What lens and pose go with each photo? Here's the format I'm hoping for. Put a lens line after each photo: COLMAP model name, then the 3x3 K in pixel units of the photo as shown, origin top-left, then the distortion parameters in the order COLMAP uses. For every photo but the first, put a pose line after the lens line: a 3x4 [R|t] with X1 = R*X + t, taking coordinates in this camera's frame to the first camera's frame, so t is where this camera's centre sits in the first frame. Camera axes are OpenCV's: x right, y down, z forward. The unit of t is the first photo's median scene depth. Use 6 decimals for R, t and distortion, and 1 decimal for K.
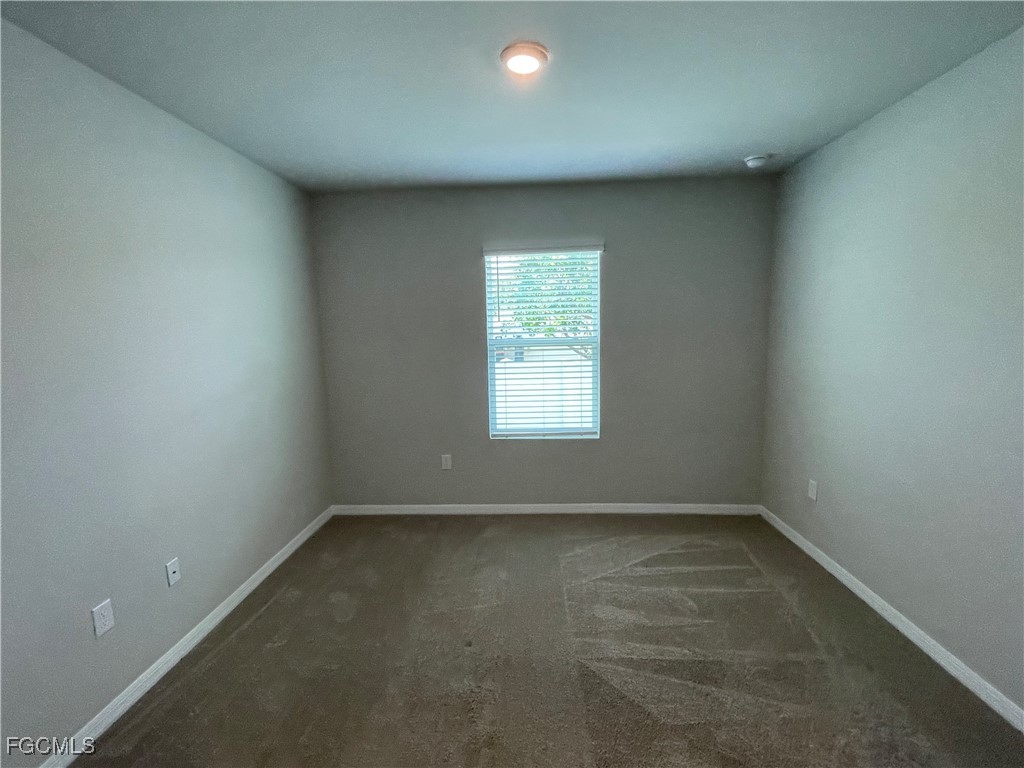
lens RADIAL K [[459.8, 0, 512.0], [0, 459.8, 384.0], [0, 0, 1]] dist [0.000342, 0.000126]
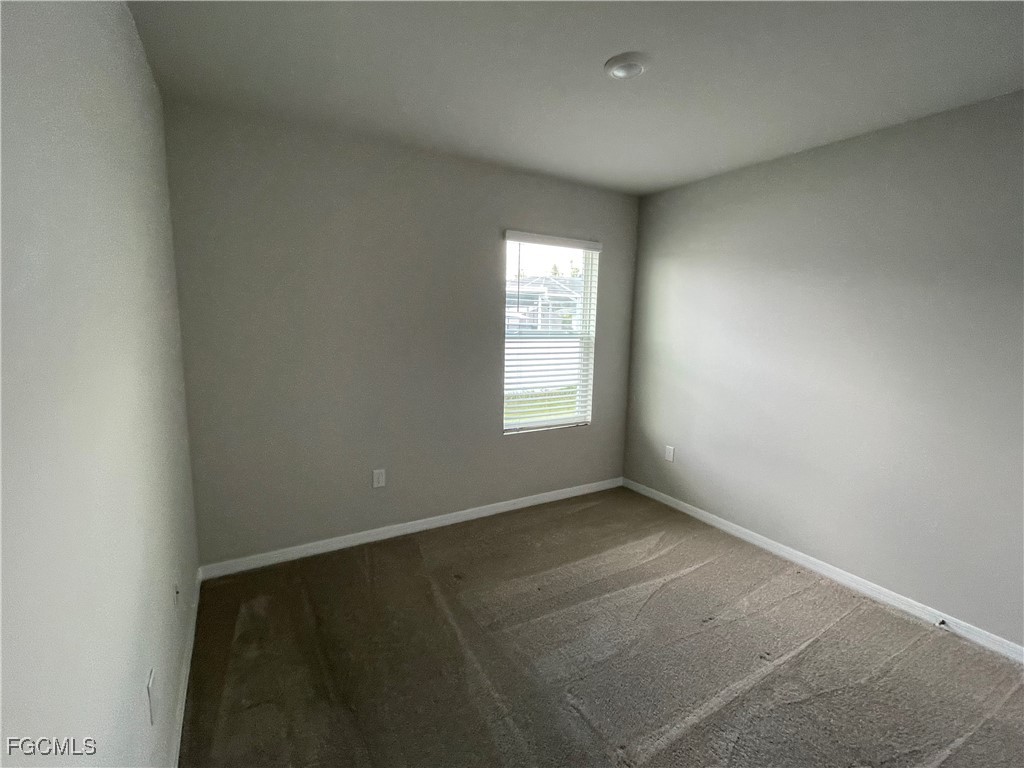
lens RADIAL K [[459.8, 0, 512.0], [0, 459.8, 384.0], [0, 0, 1]] dist [0.000342, 0.000126]
pose [[0.825727, -0.031735, 0.563176, -0.571796], [0.055272, 0.998163, -0.024794, 0.038856], [-0.561355, 0.051602, 0.825965, 0.195873]]
